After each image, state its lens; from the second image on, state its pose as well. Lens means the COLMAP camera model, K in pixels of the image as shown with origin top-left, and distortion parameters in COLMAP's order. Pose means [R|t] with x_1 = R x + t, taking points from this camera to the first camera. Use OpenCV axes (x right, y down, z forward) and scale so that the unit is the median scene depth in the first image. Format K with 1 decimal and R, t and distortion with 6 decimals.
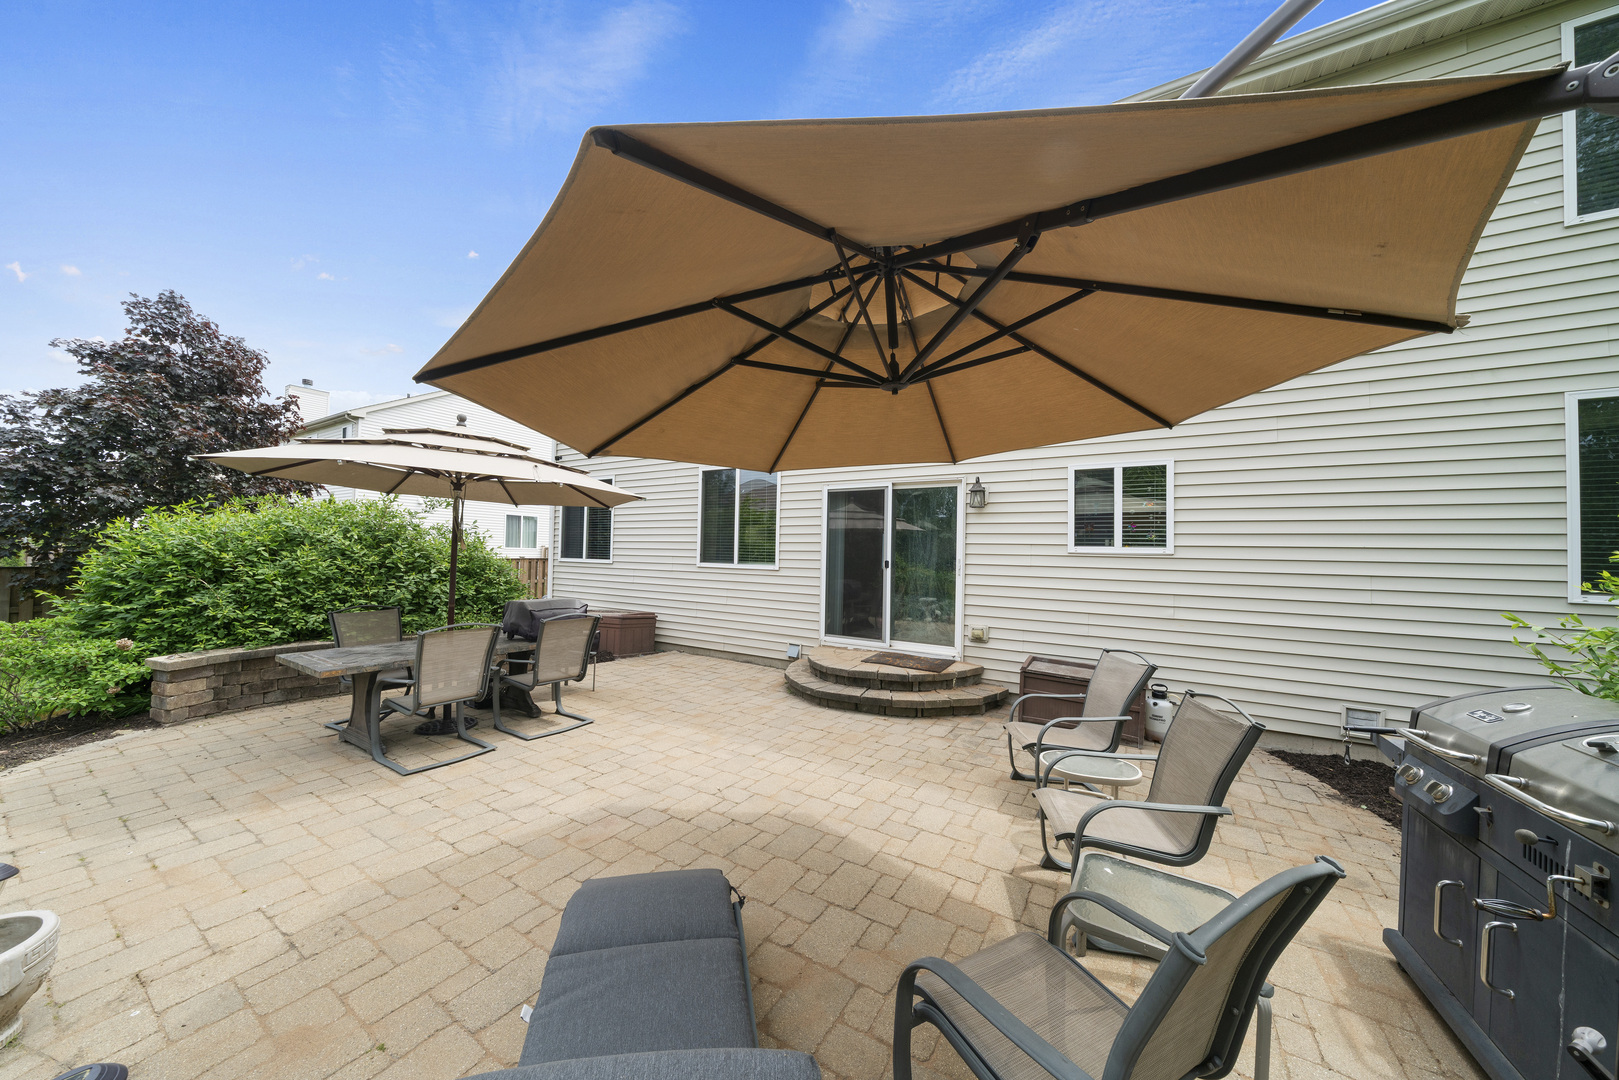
lens RADIAL K [[547.3, 0, 808.2], [0, 547.3, 537.5], [0, 0, 1]] dist [-0.005945, -0.000428]
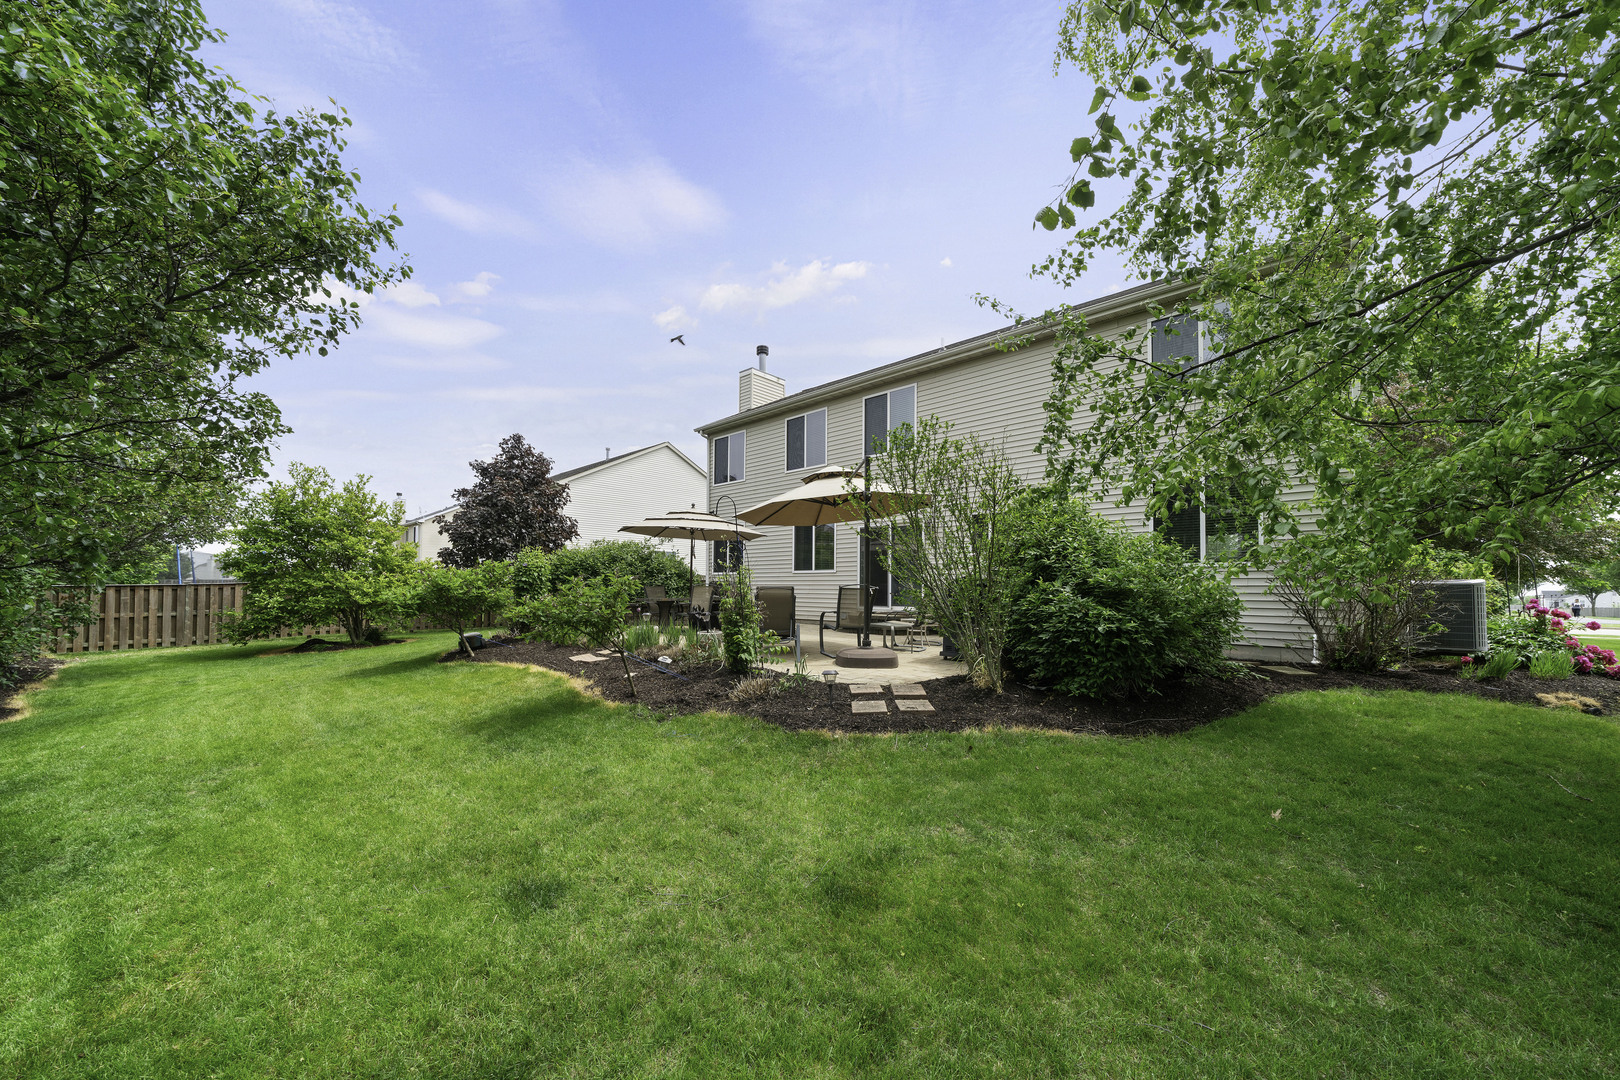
lens RADIAL K [[547.6, 0, 808.3], [0, 547.6, 547.3], [0, 0, 1]] dist [-0.005945, -0.000428]
pose [[0.986599, -0.025238, -0.161198, 0.228892], [0.019845, 0.999191, -0.034978, 0.055850], [0.161950, 0.031311, 0.986302, -1.248652]]
